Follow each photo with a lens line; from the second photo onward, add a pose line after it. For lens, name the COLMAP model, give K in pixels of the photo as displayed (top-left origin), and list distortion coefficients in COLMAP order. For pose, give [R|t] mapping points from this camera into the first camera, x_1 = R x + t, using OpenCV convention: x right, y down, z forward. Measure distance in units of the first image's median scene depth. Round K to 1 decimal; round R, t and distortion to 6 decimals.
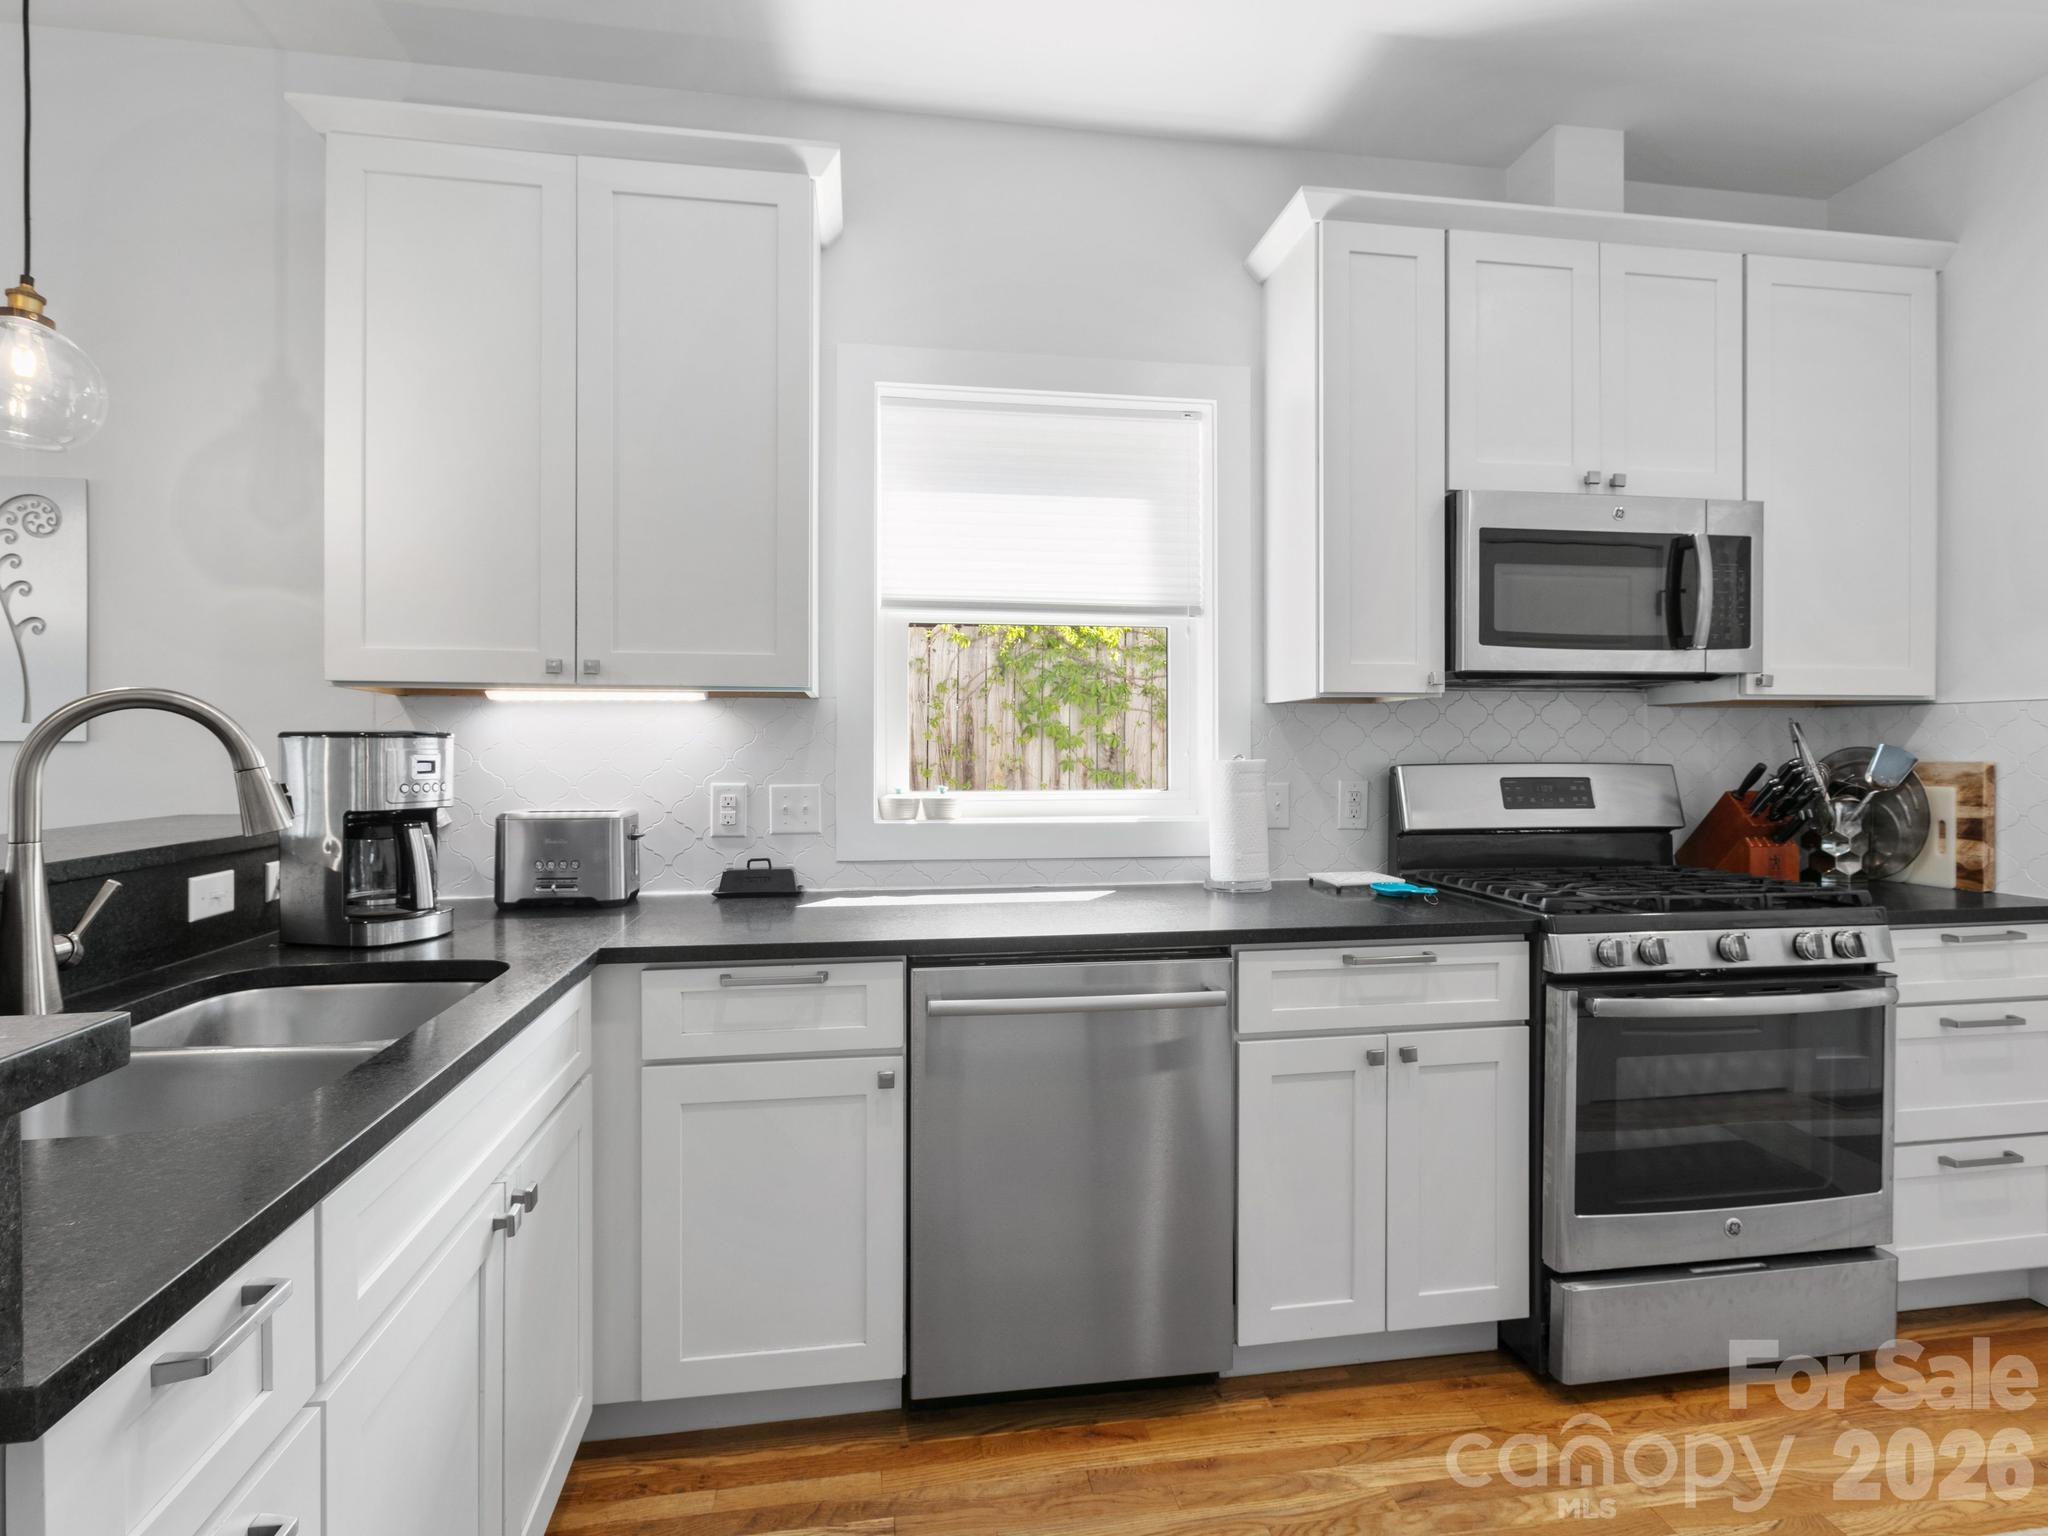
lens RADIAL K [[1049.6, 0, 1014.1], [0, 1049.6, 756.6], [0, 0, 1]] dist [-0.000788, 0.000007]
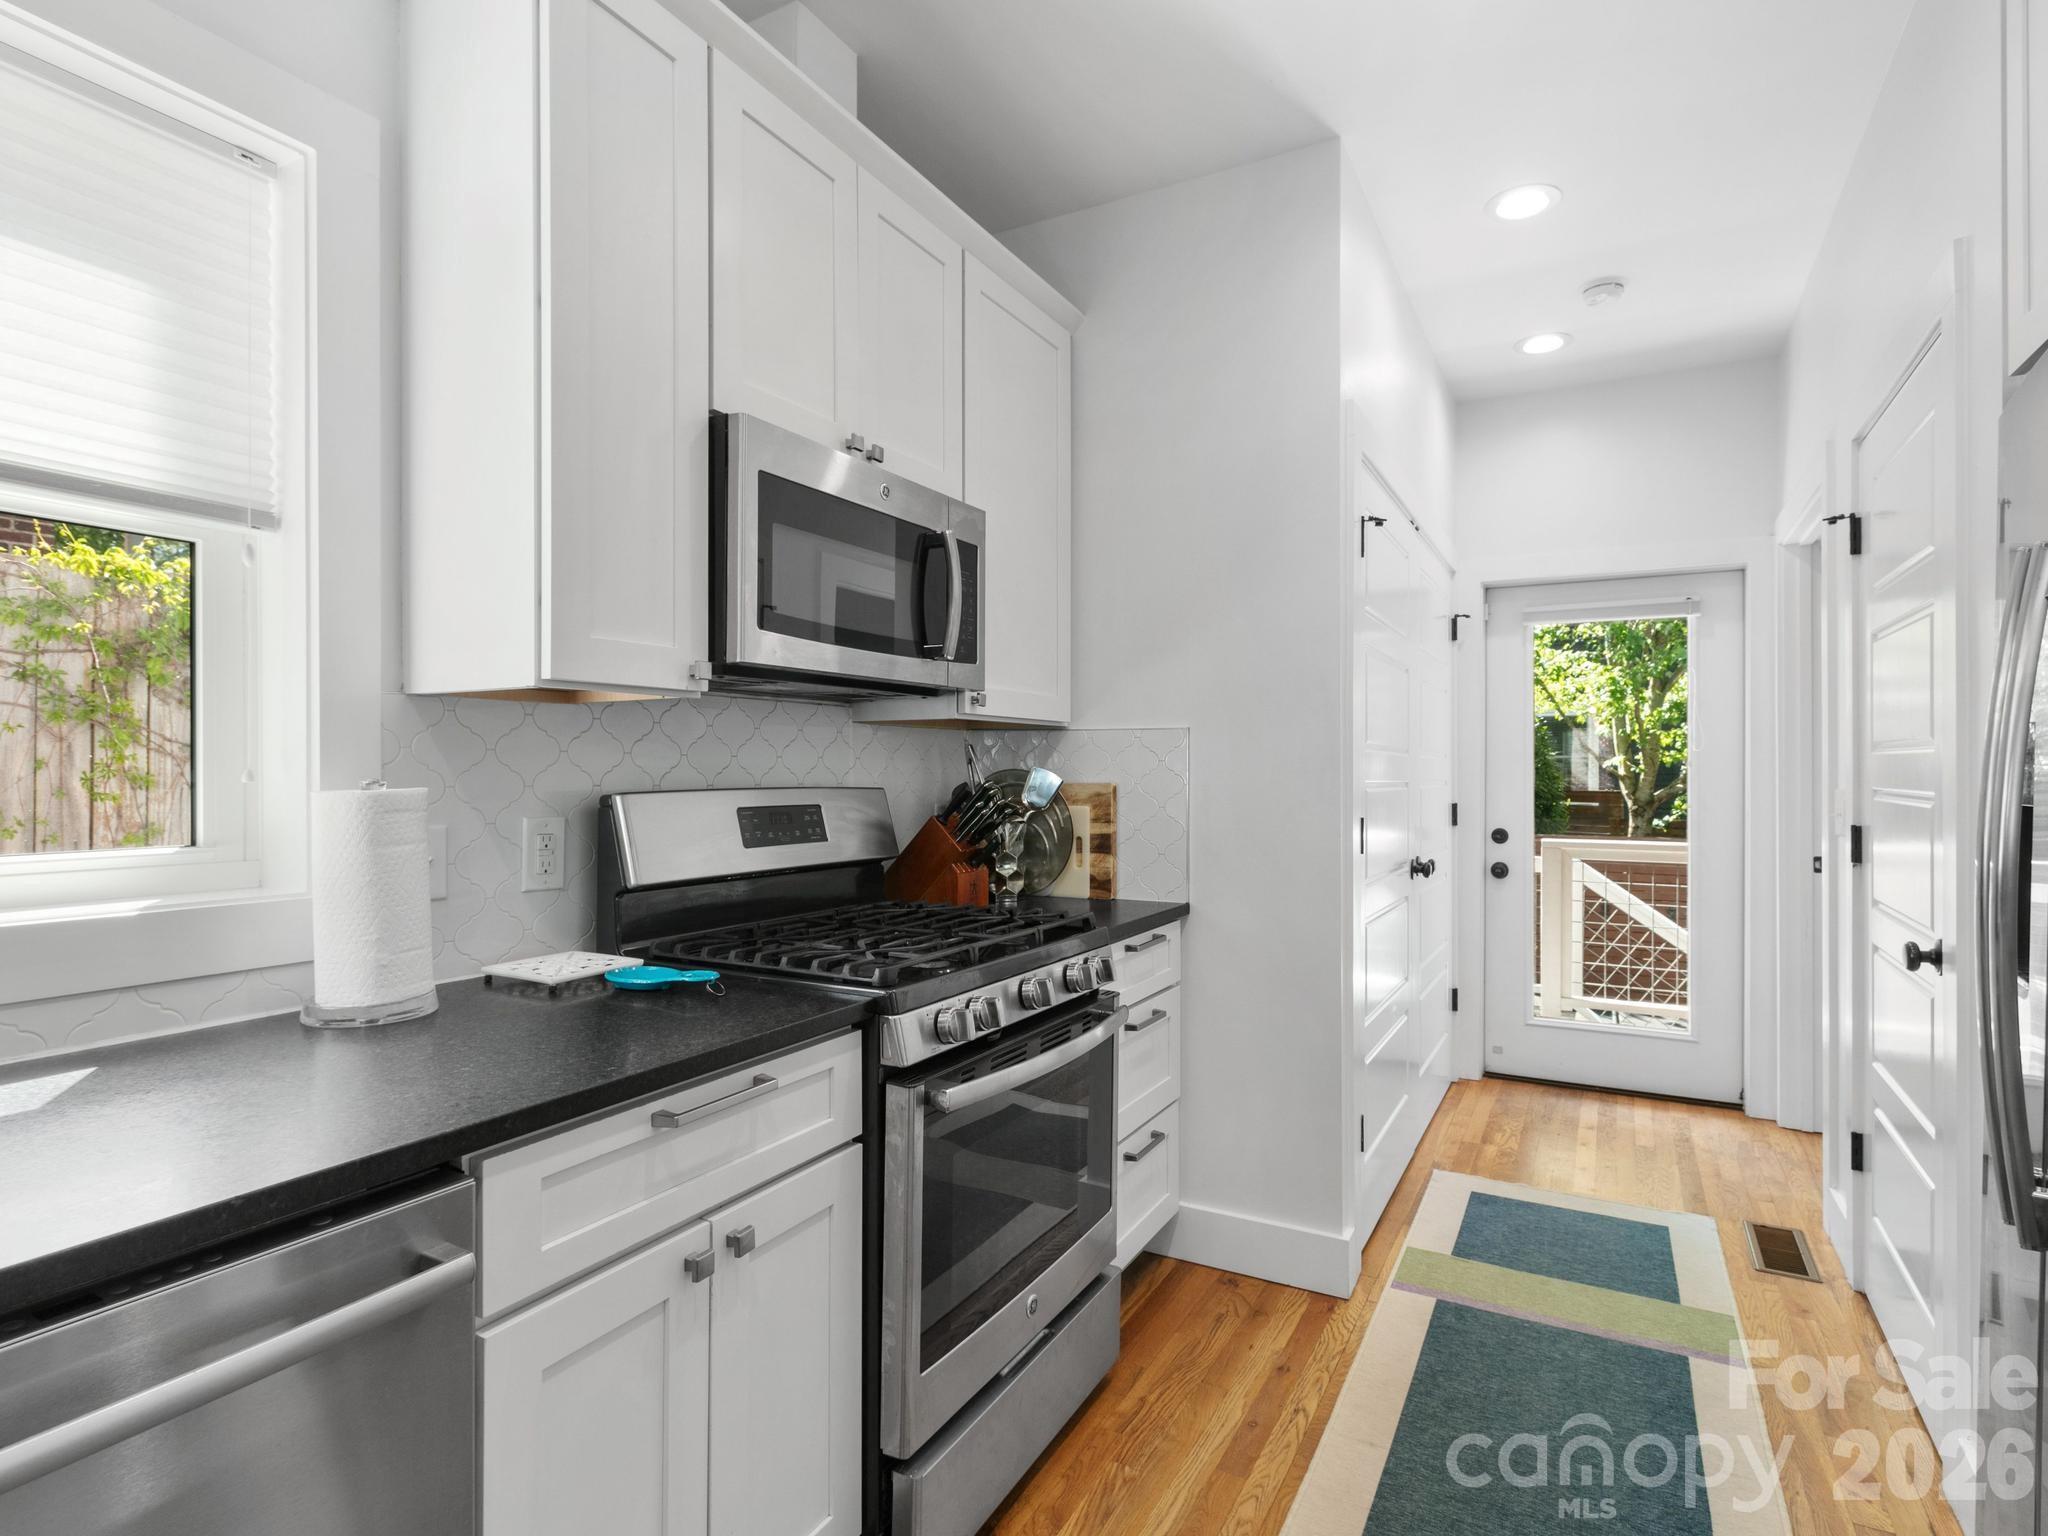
lens RADIAL K [[1074.3, 0, 1041.9], [0, 1074.3, 771.6], [0, 0, 1]] dist [0.001817, 0.000451]
pose [[0.603387, 0.001471, 0.797447, -0.034284], [0.003118, 0.999986, -0.004203, -0.002638], [-0.797443, 0.005022, 0.603374, 0.367309]]
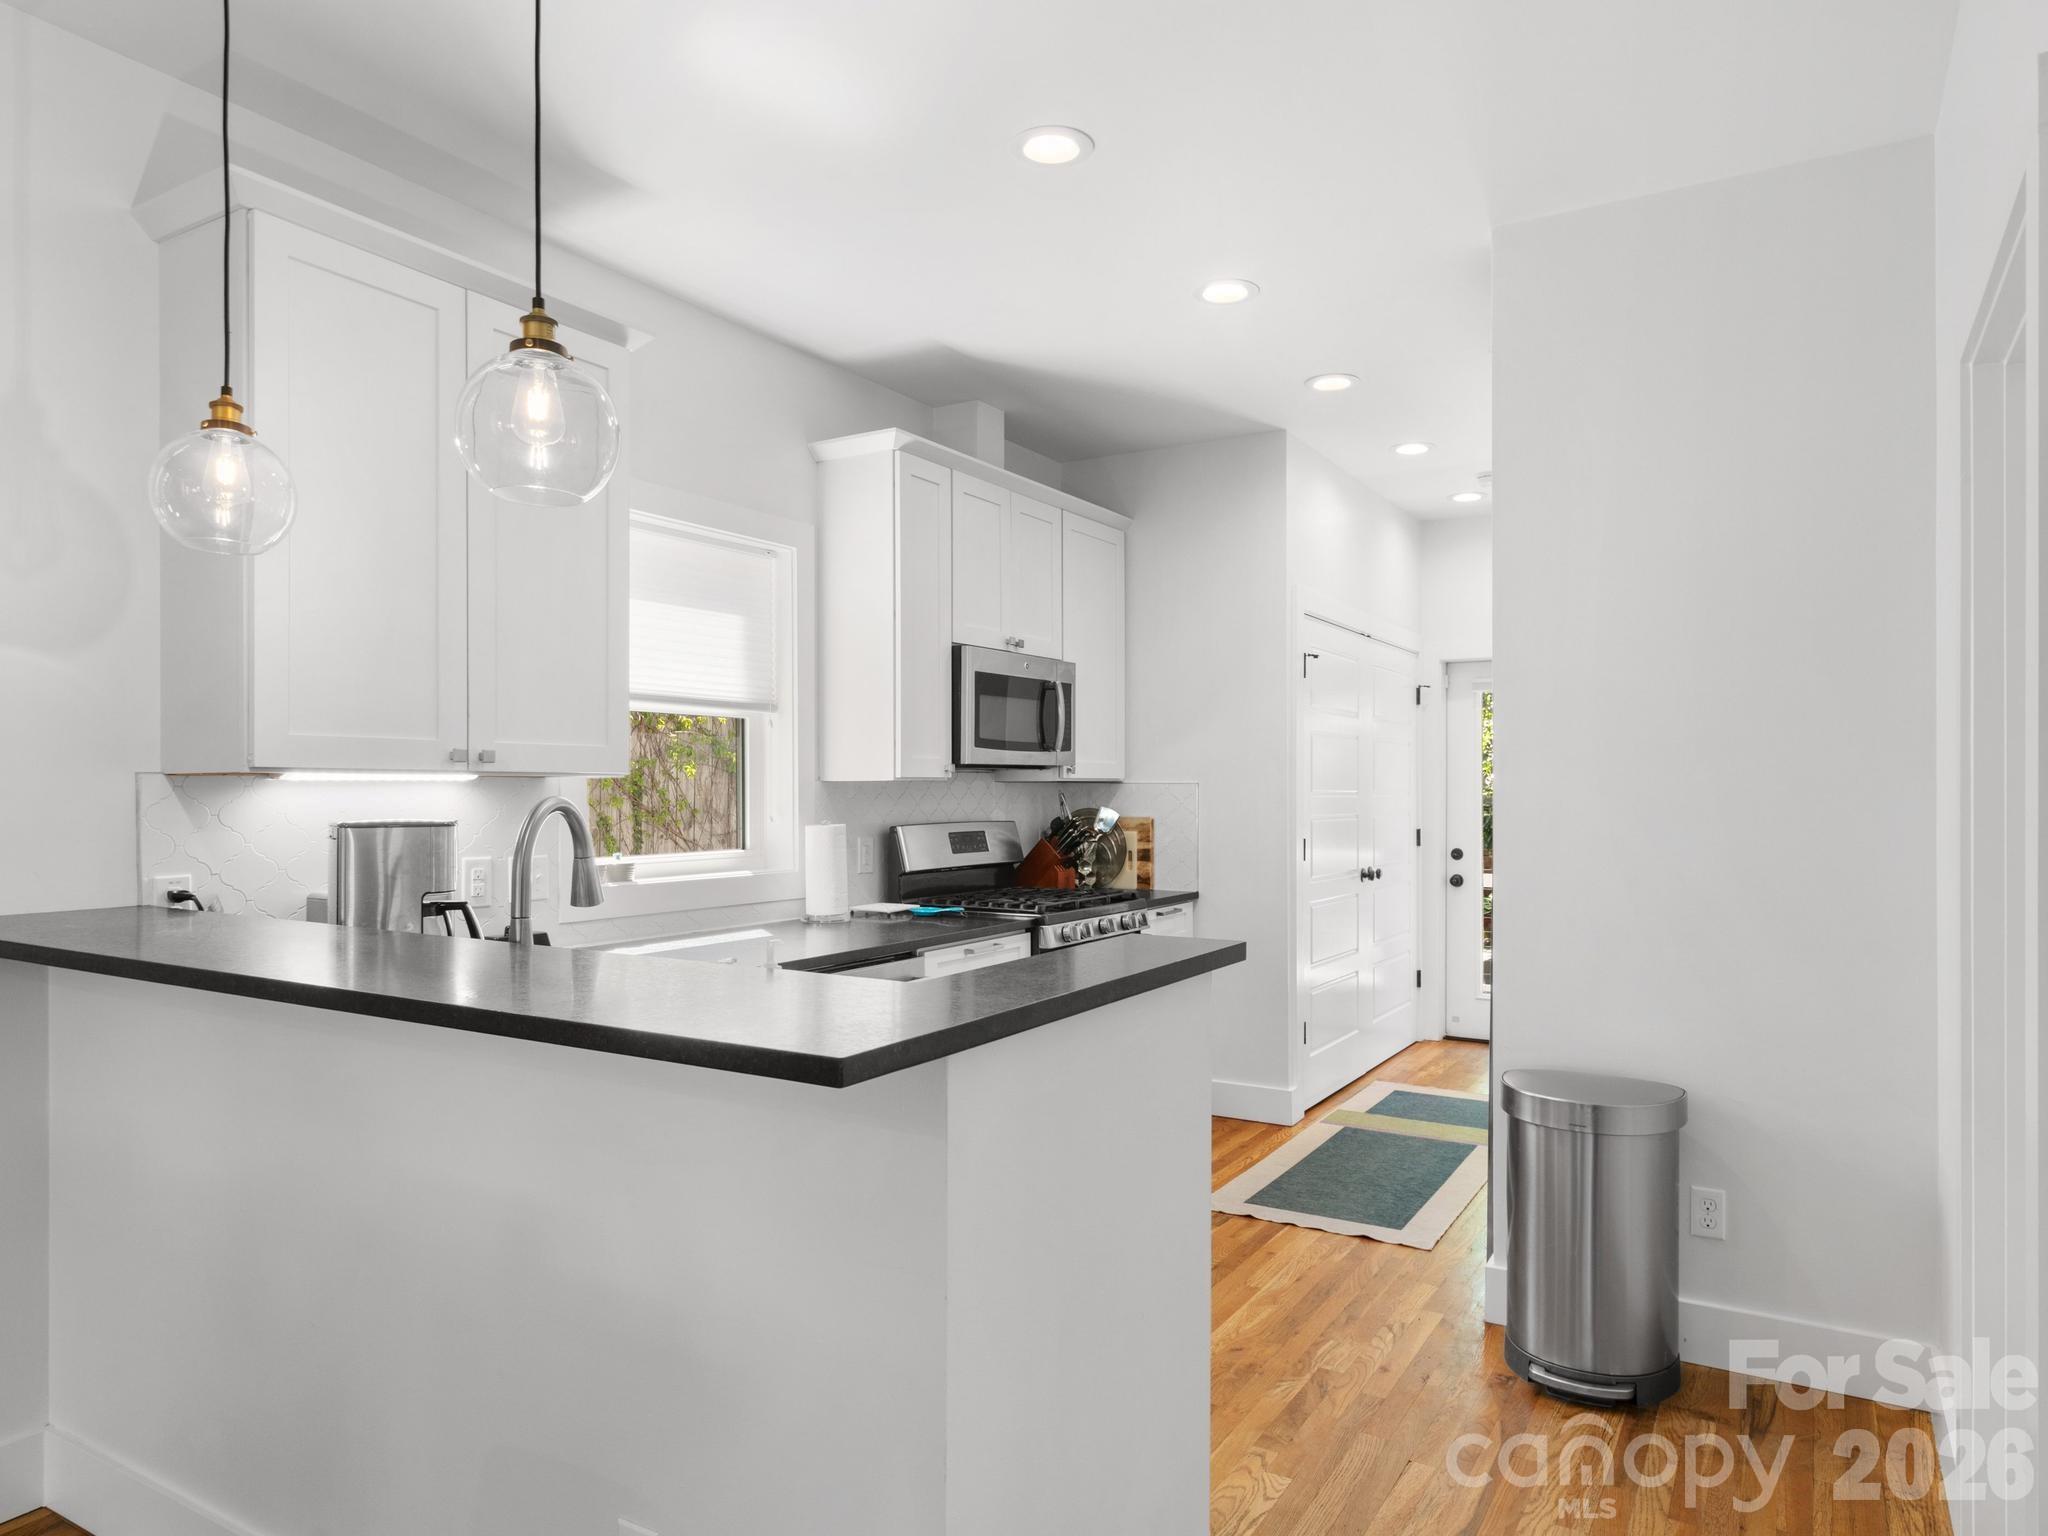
lens RADIAL K [[1318.8, 0, 1028.6], [0, 1318.8, 777.3], [0, 0, 1]] dist [0.001932, -0.000982]
pose [[0.640332, 0.006538, 0.768071, -0.938087], [0.004205, 0.999919, -0.012017, -0.036797], [-0.768087, 0.010924, 0.640253, -0.282689]]
